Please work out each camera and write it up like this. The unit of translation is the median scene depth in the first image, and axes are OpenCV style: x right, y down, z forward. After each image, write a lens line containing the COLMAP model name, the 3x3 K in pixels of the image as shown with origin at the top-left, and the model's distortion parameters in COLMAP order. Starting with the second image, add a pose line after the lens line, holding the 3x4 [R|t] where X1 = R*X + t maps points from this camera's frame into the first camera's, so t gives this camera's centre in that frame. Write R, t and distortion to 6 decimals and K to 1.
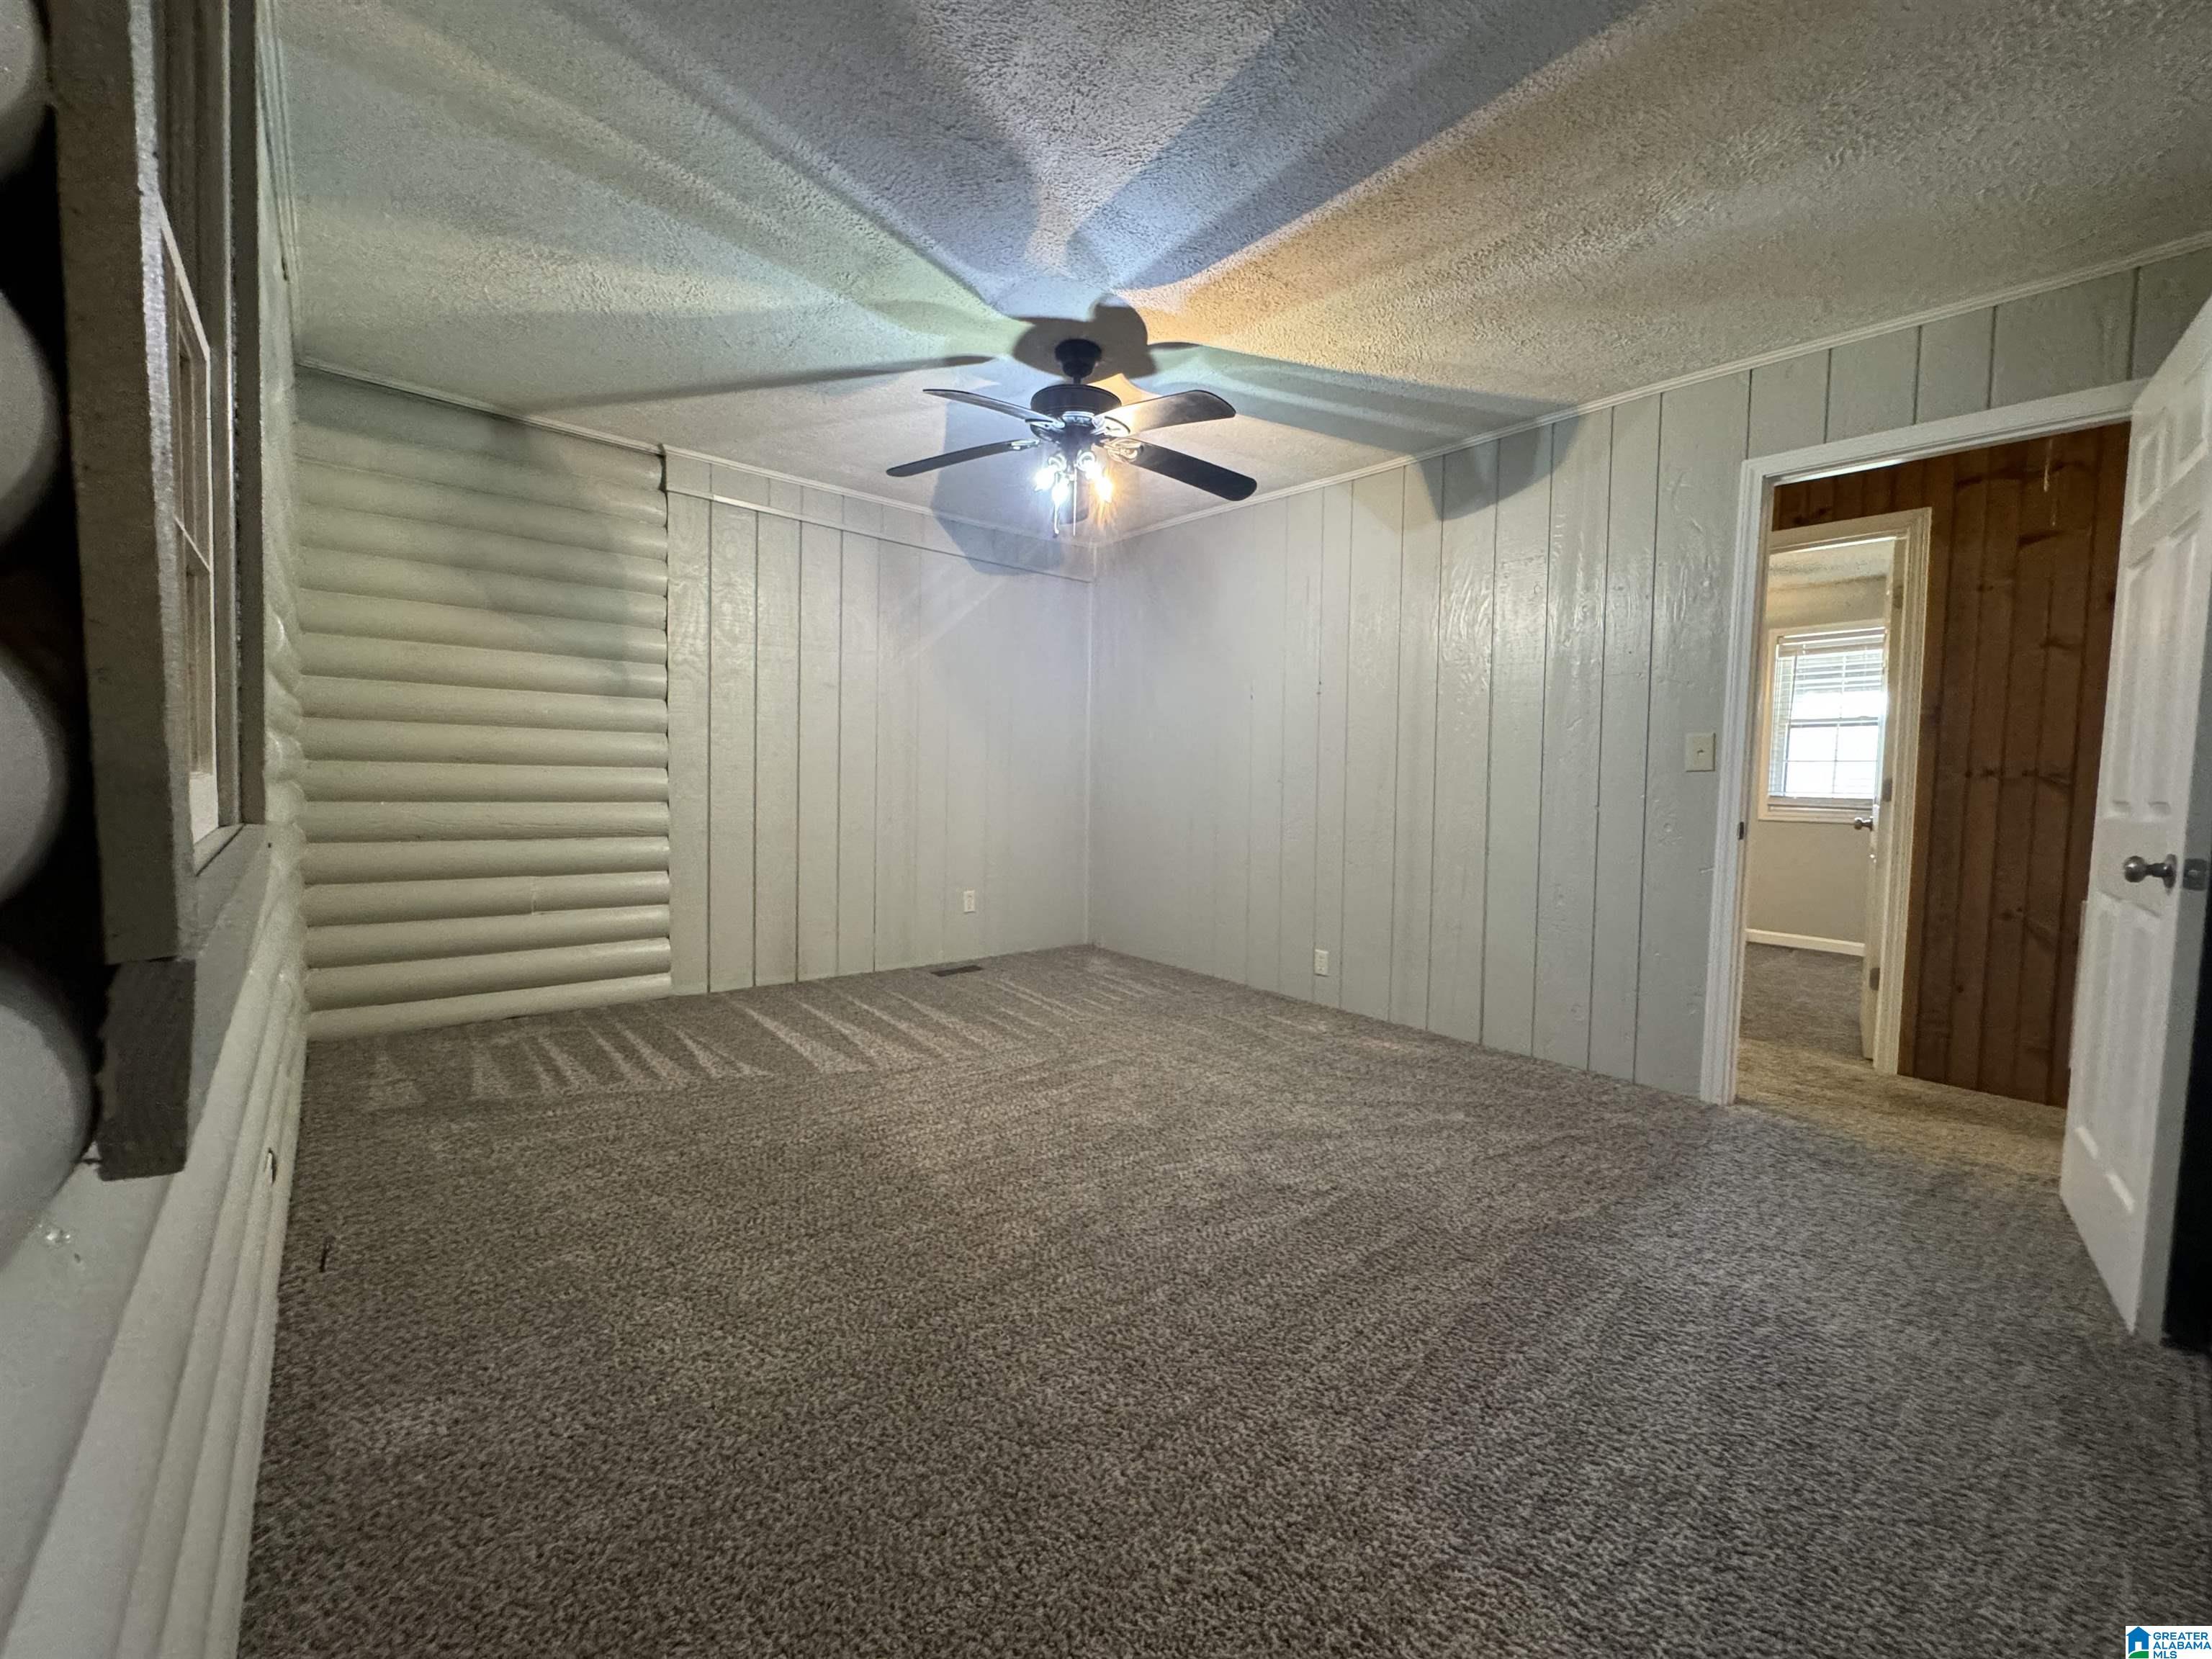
lens RADIAL K [[882.6, 0, 1096.0], [0, 882.6, 832.1], [0, 0, 1]] dist [-0.002872, -0.000107]
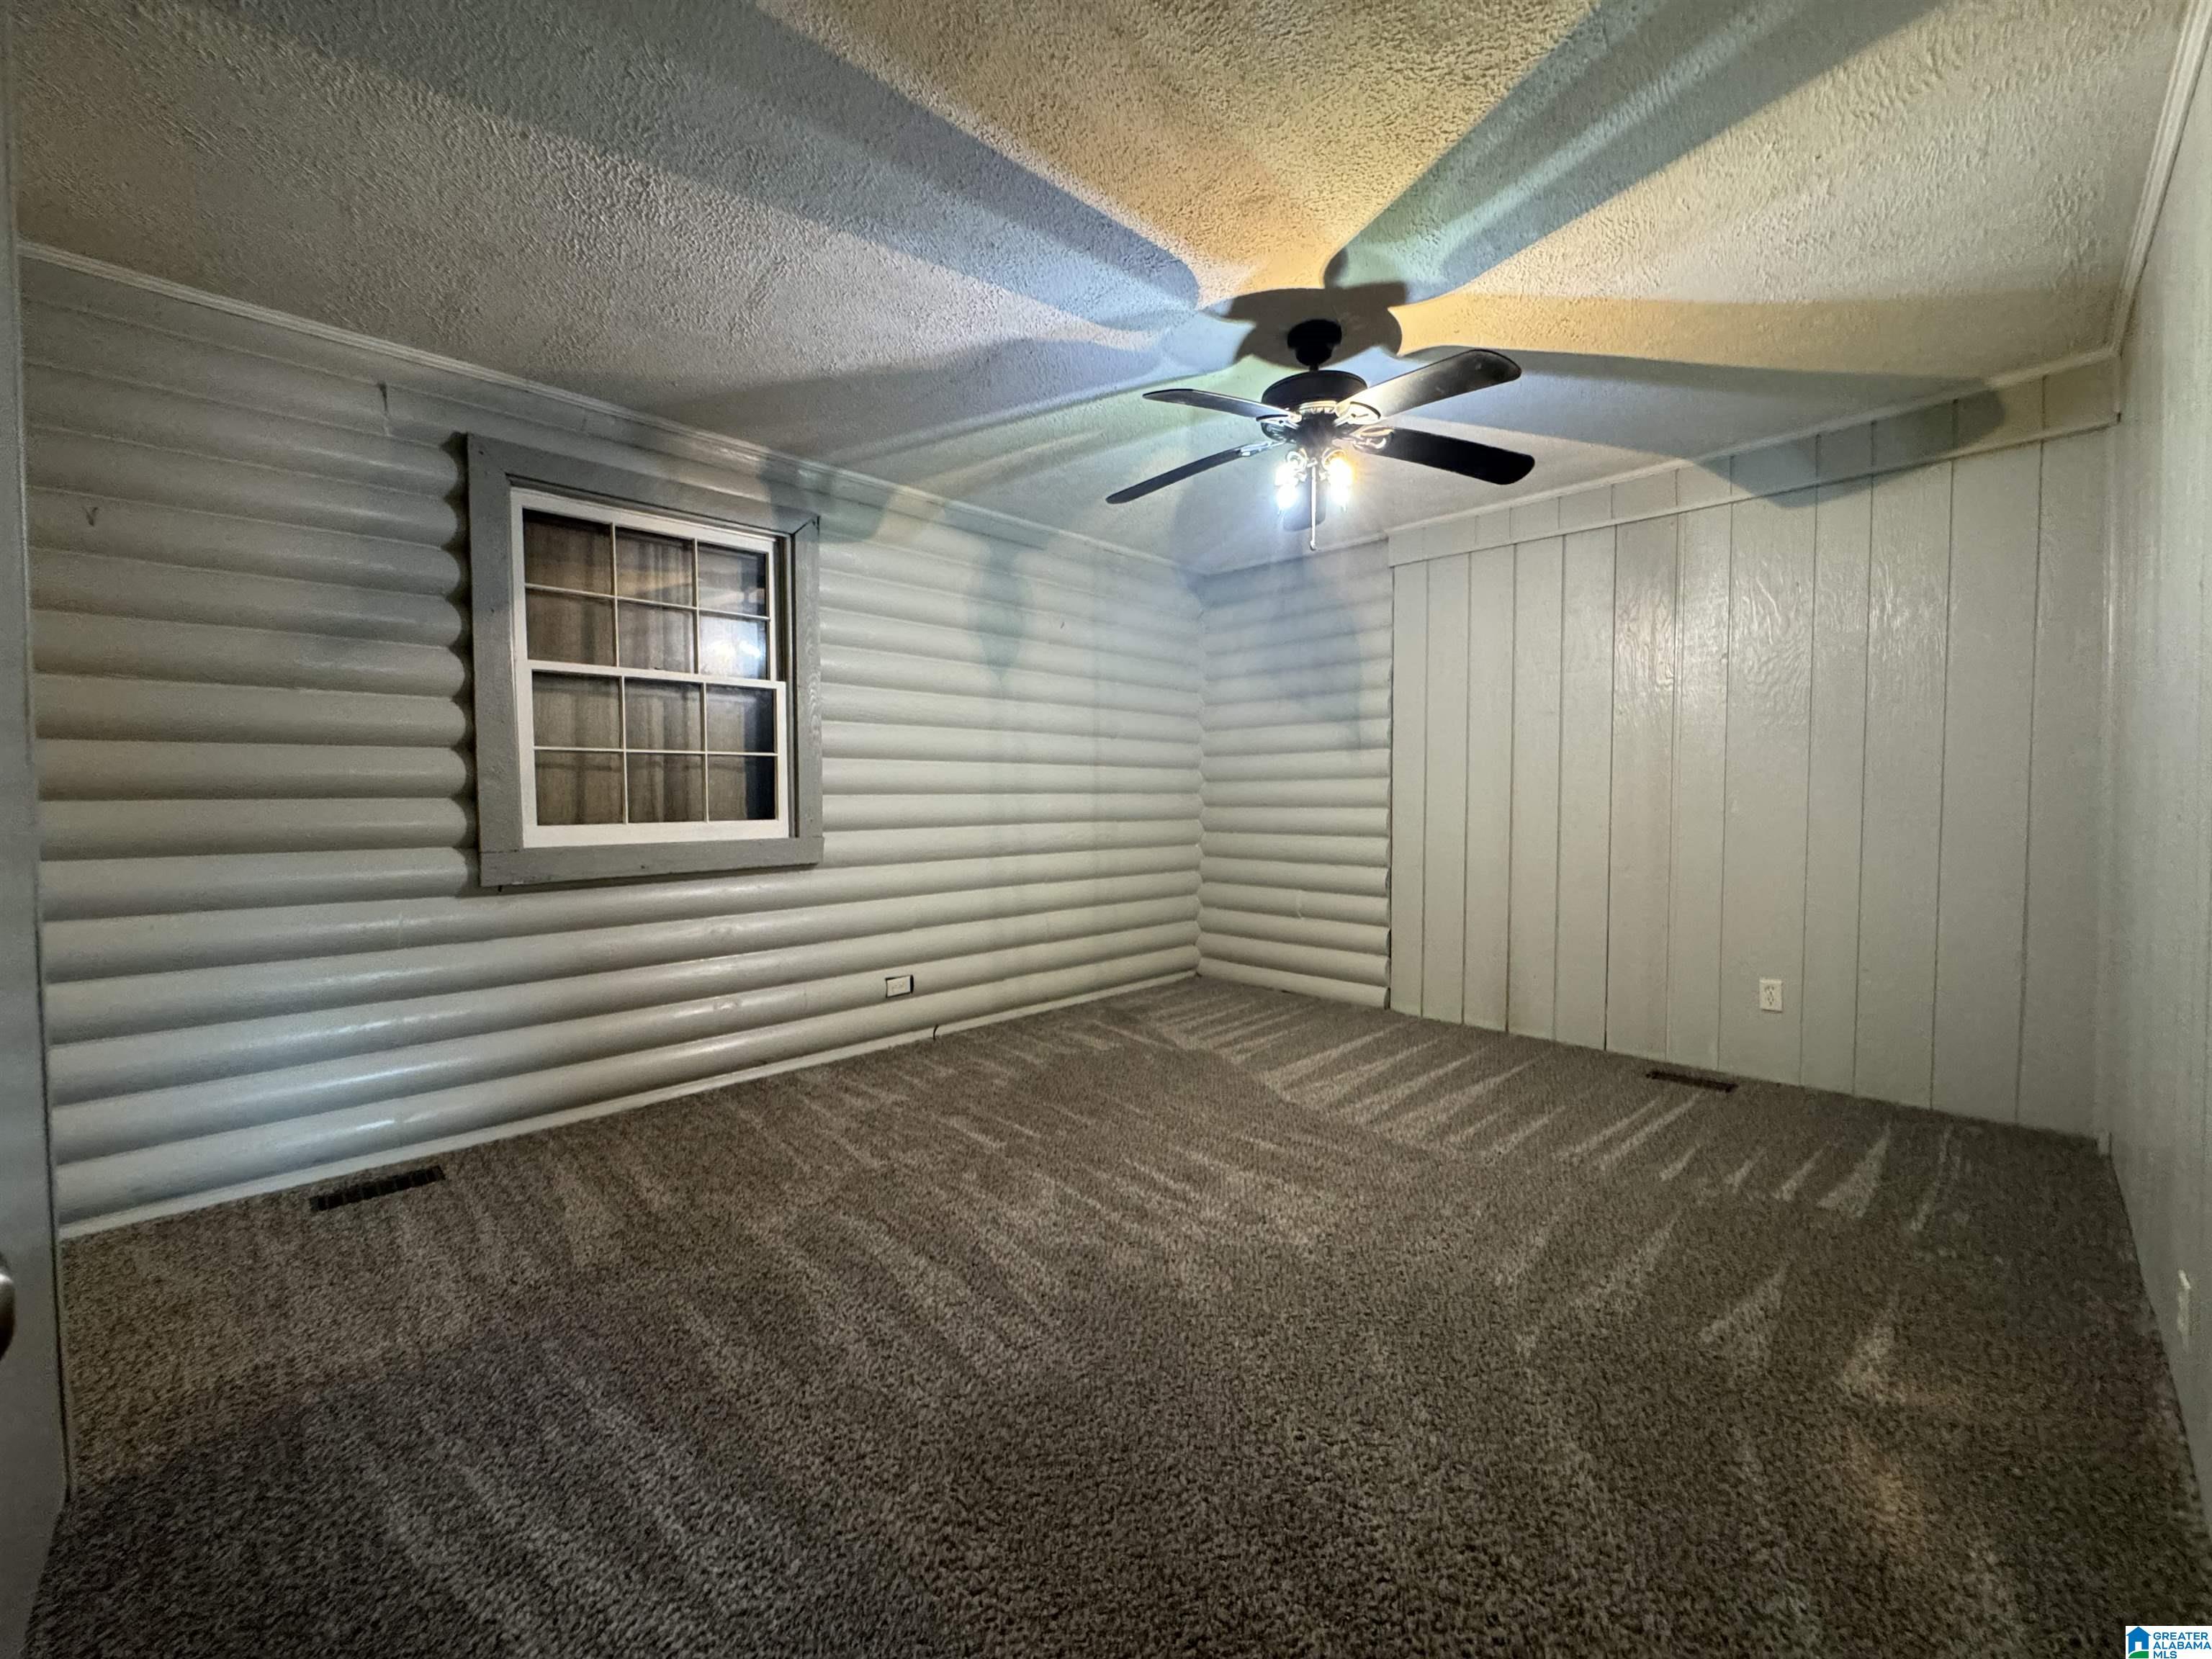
lens RADIAL K [[882.6, 0, 1107.9], [0, 882.6, 833.8], [0, 0, 1]] dist [-0.002872, -0.000107]
pose [[0.083596, 0.014756, -0.996390, 0.701325], [-0.054345, 0.998470, 0.010227, -0.035338], [0.995017, 0.053294, 0.084270, 0.613264]]
